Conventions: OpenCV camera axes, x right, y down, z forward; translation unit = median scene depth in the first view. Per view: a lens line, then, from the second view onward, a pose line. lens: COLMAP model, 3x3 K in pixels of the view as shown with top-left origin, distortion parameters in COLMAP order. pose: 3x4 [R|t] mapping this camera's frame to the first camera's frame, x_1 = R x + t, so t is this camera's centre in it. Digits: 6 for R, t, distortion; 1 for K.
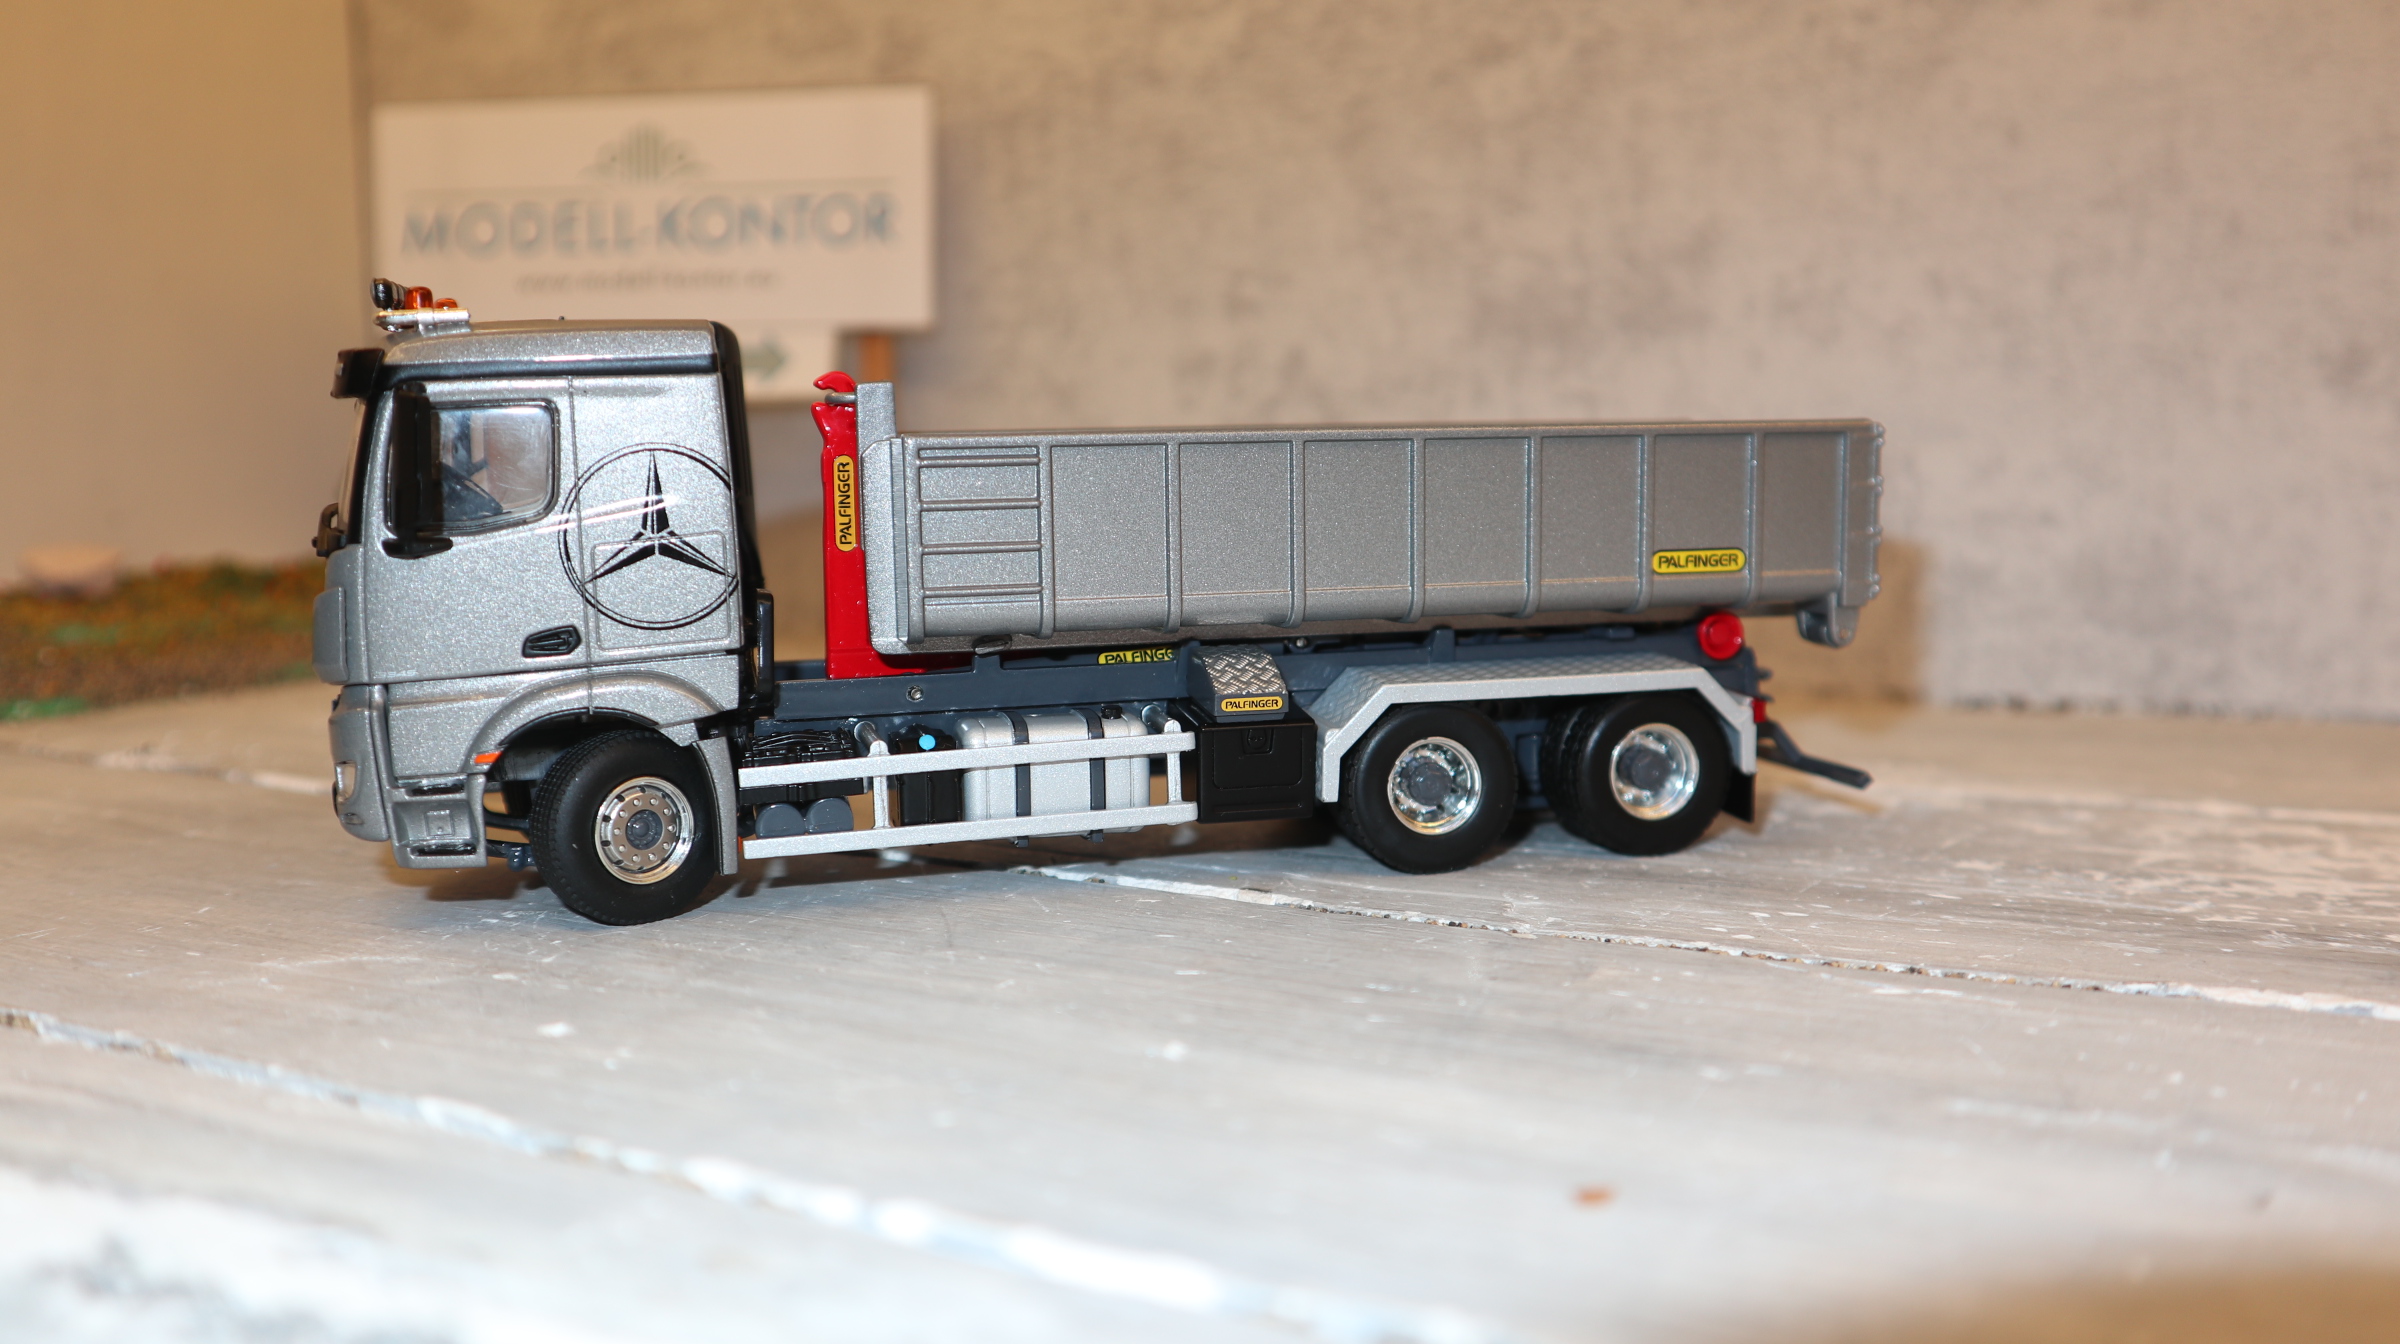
lens RADIAL K [[2066.5, 0, 1200.0], [0, 2066.5, 672.0], [0, 0, 1]] dist [-0.058636, 0.107786]
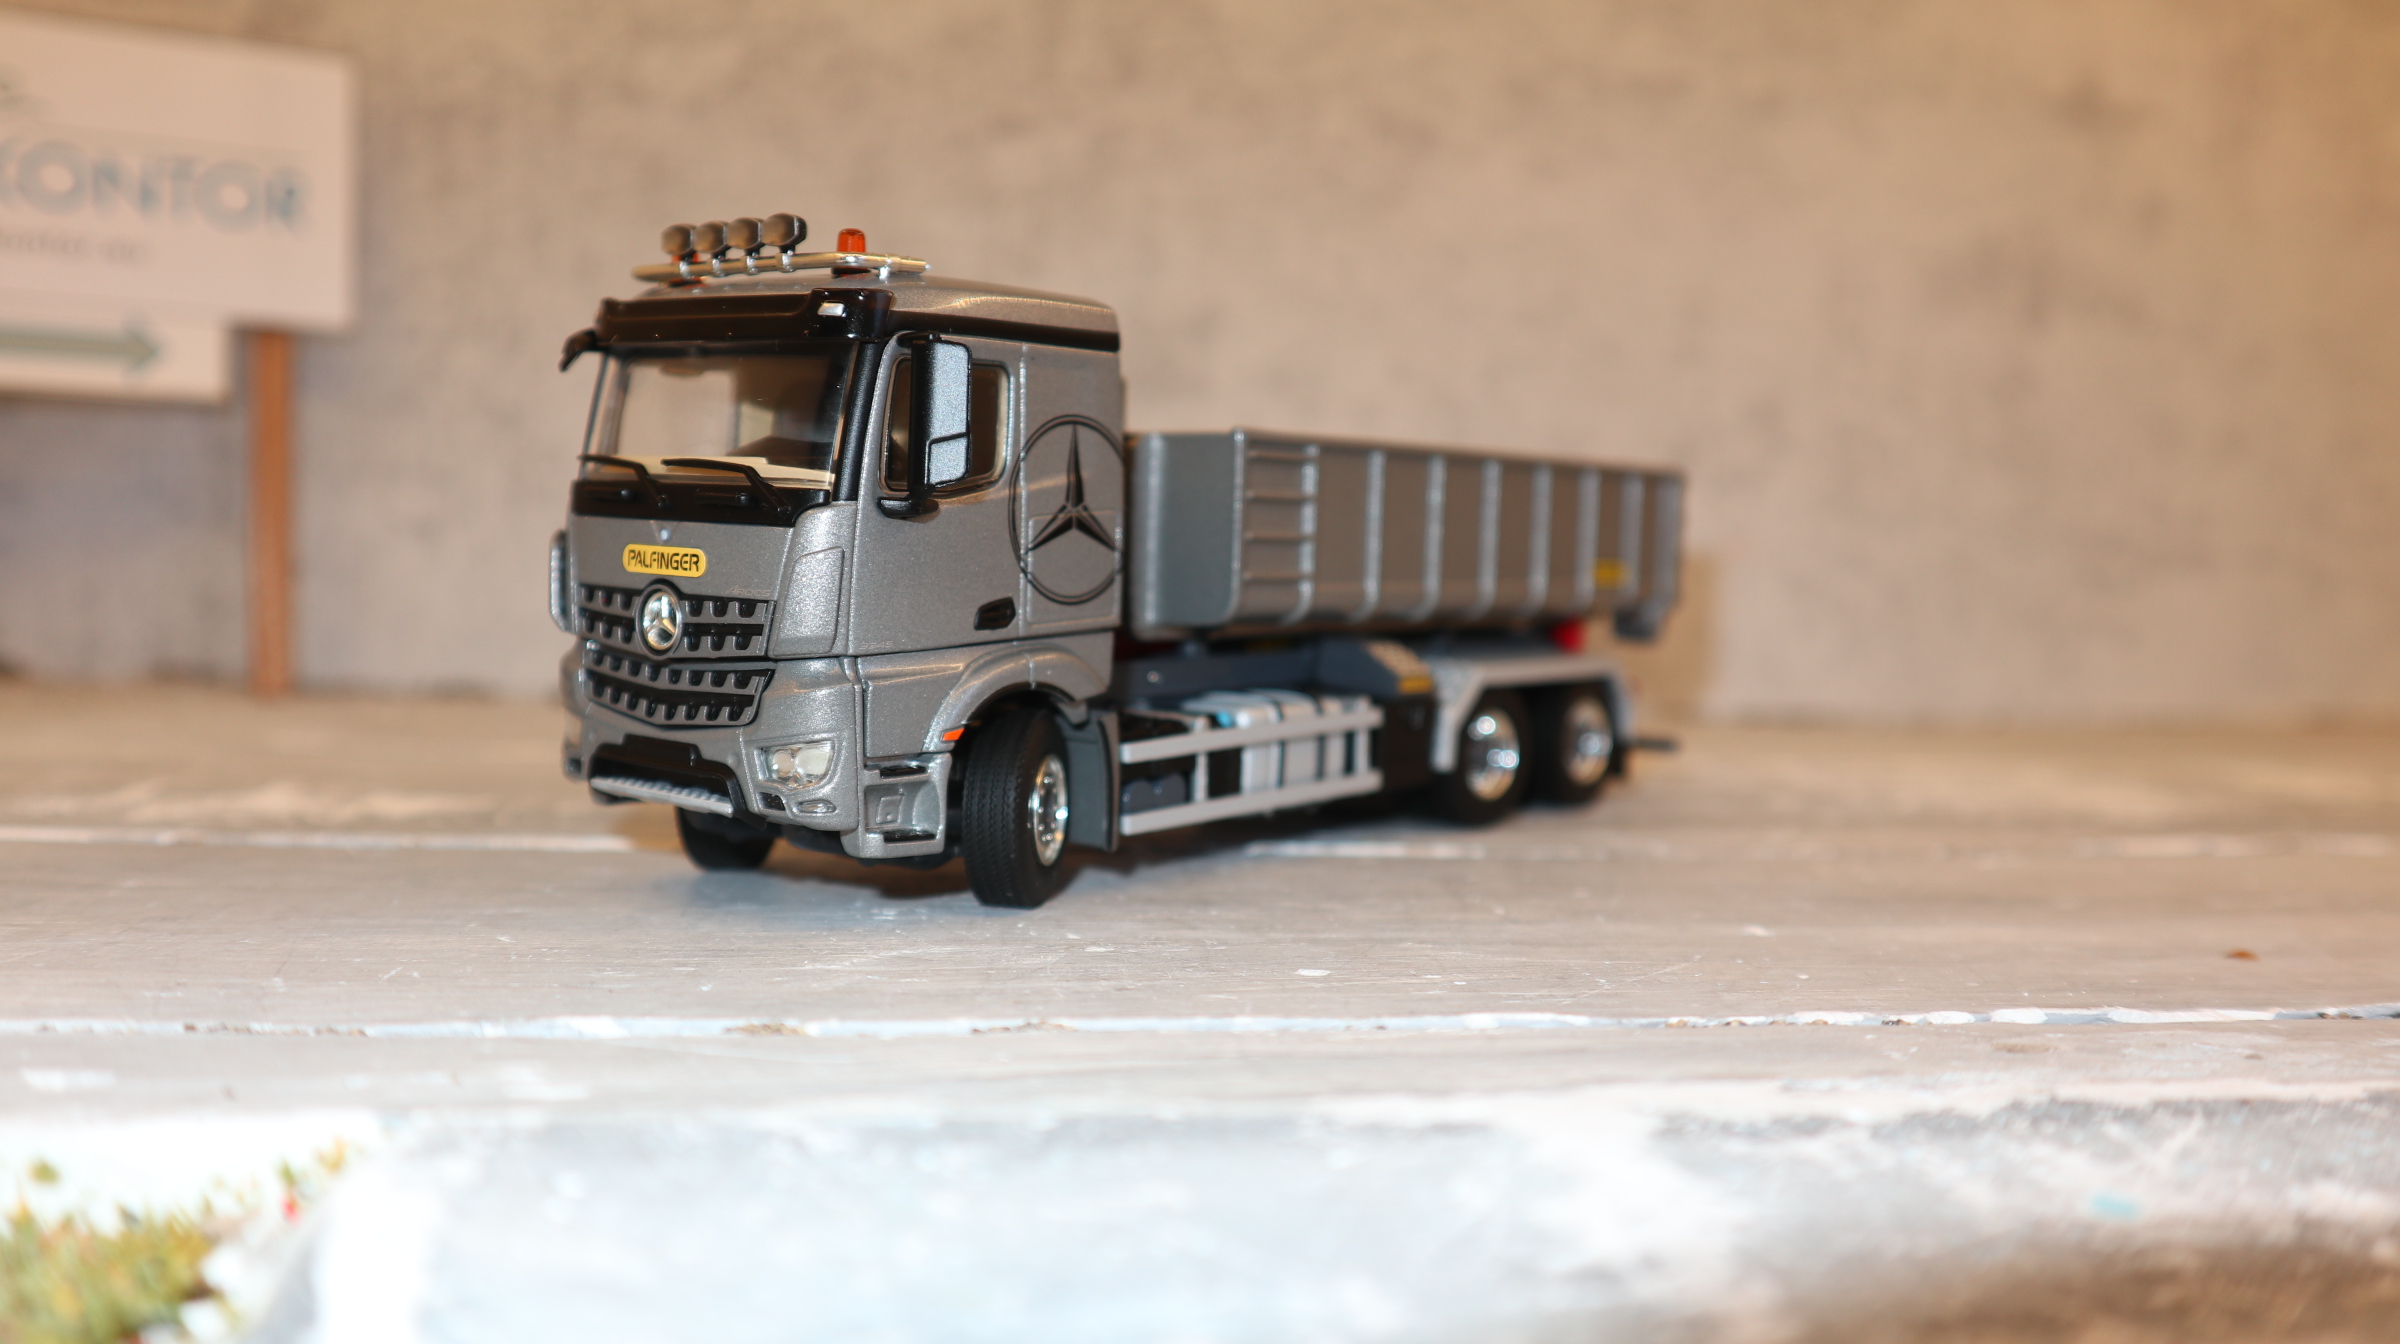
lens RADIAL K [[2077.6, 0, 1205.6], [0, 2077.6, 663.1], [0, 0, 1]] dist [-0.082273, 0.152404]
pose [[0.785367, -0.001415, 0.619029, -0.839142], [0.032198, 0.998737, -0.038567, 0.048526], [-0.618192, 0.050221, 0.784421, 0.182644]]
